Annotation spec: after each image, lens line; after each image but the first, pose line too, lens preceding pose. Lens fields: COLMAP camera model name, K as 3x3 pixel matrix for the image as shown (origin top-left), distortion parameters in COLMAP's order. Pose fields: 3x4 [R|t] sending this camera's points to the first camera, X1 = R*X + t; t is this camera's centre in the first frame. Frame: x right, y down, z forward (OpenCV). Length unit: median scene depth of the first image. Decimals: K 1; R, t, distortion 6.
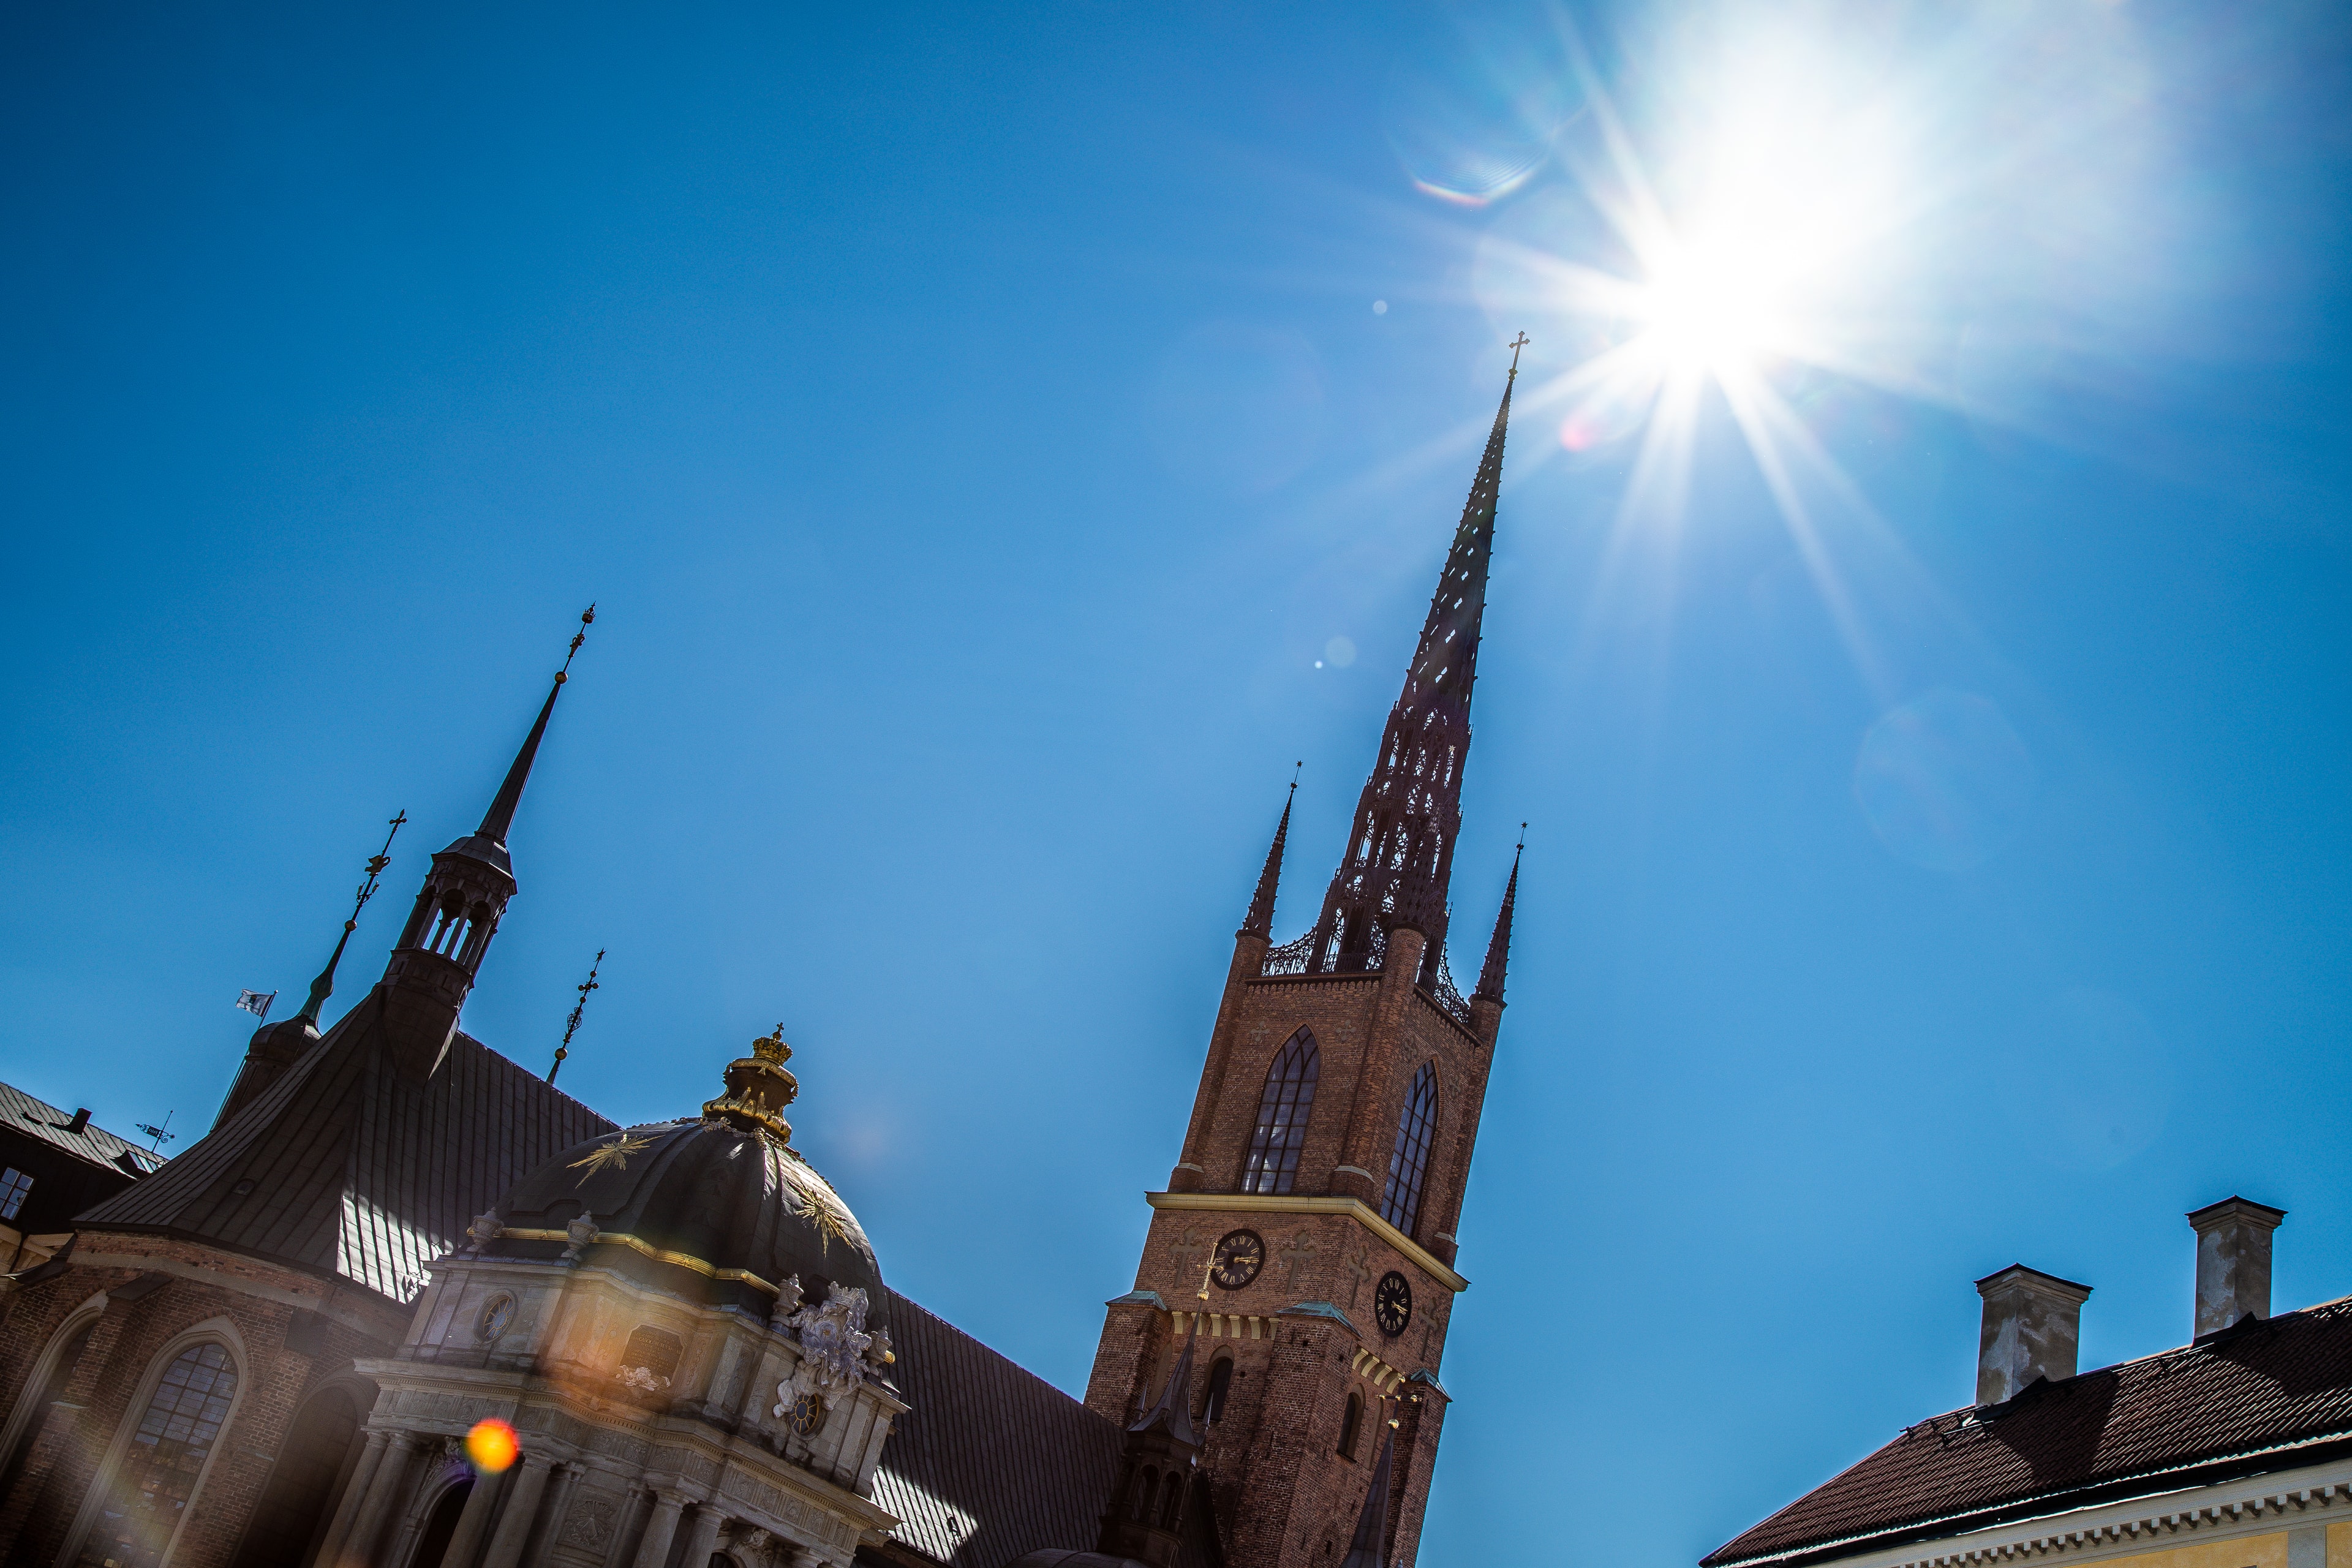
lens RADIAL K [[2405.0, 0, 1176.0], [0, 2405.0, 792.3], [0, 0, 1]] dist [0.039383, 0.000000]
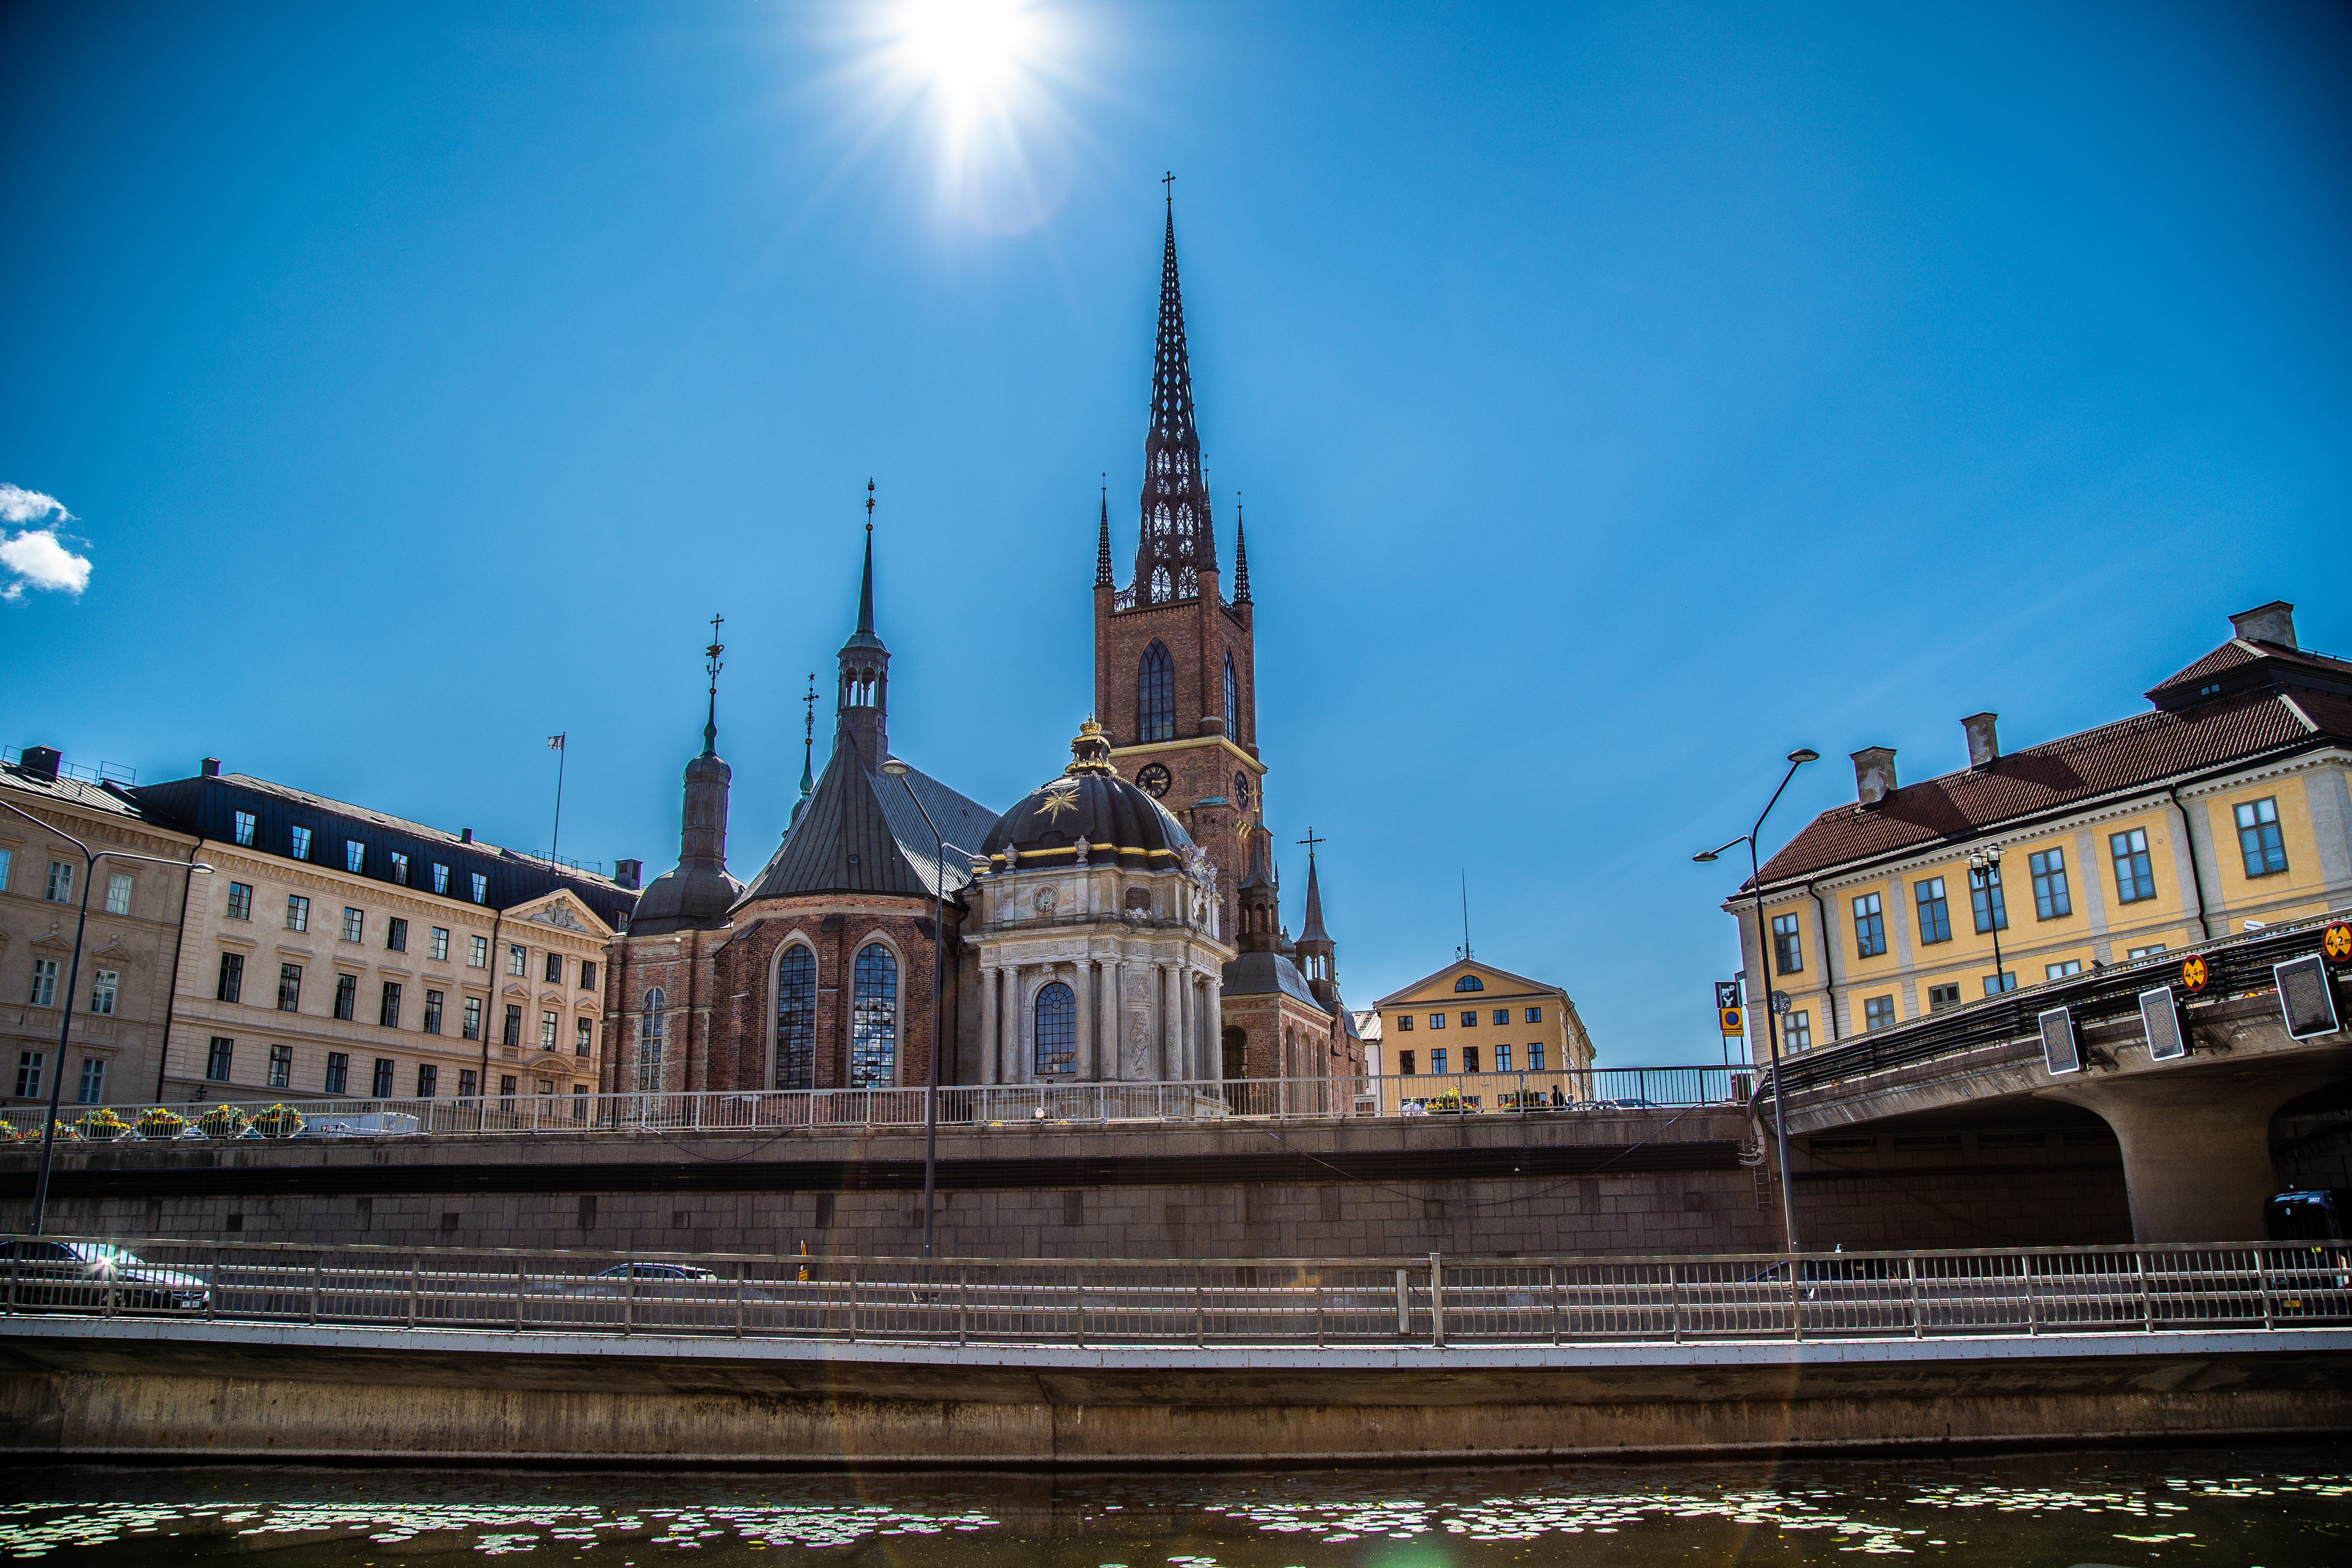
lens RADIAL K [[1763.4, 0, 1187.9], [0, 1763.4, 783.1], [0, 0, 1]] dist [-0.094208, -0.002655]
pose [[0.936200, -0.188520, 0.296631, -0.459400], [0.115369, 0.962046, 0.247300, -0.157548], [-0.331994, -0.197301, 0.922417, -0.225285]]
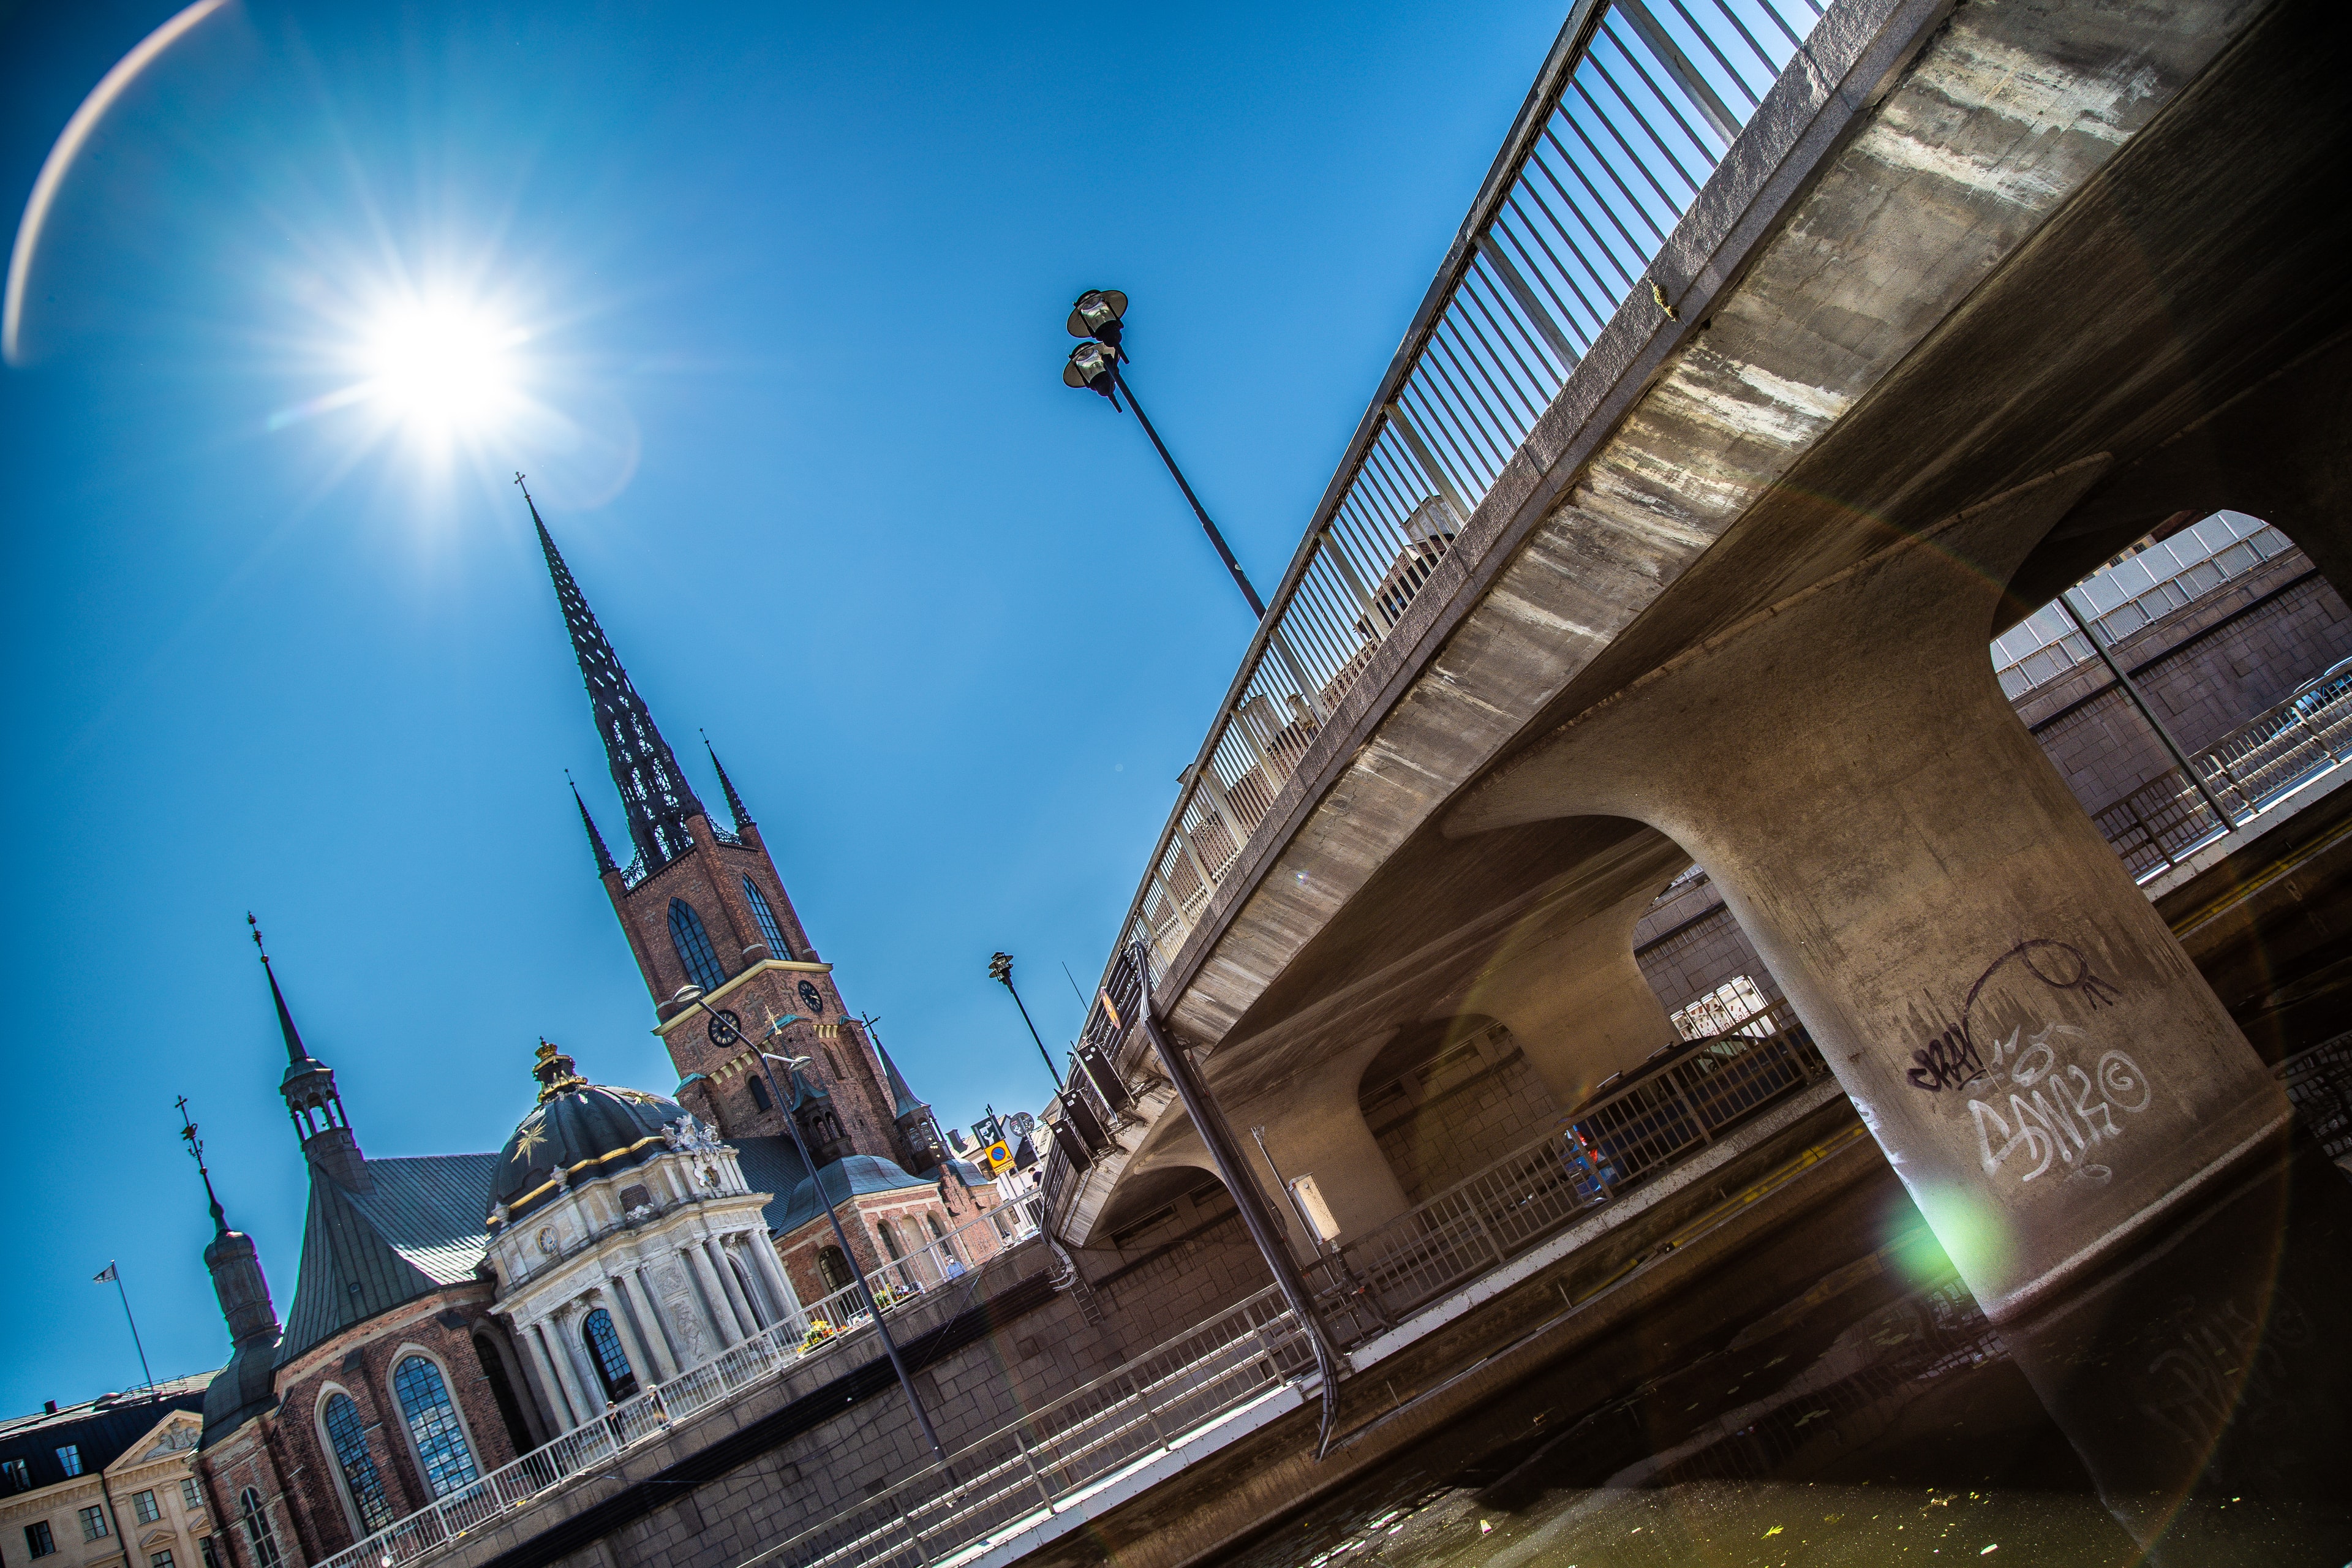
lens RADIAL K [[1649.3, 0, 1175.0], [0, 1649.3, 797.2], [0, 0, 1]] dist [-0.092440, 0.032075]
pose [[0.715631, -0.543090, 0.439233, -0.241292], [0.484244, 0.838946, 0.248349, -0.115880], [-0.503369, 0.034969, 0.863364, -0.263972]]
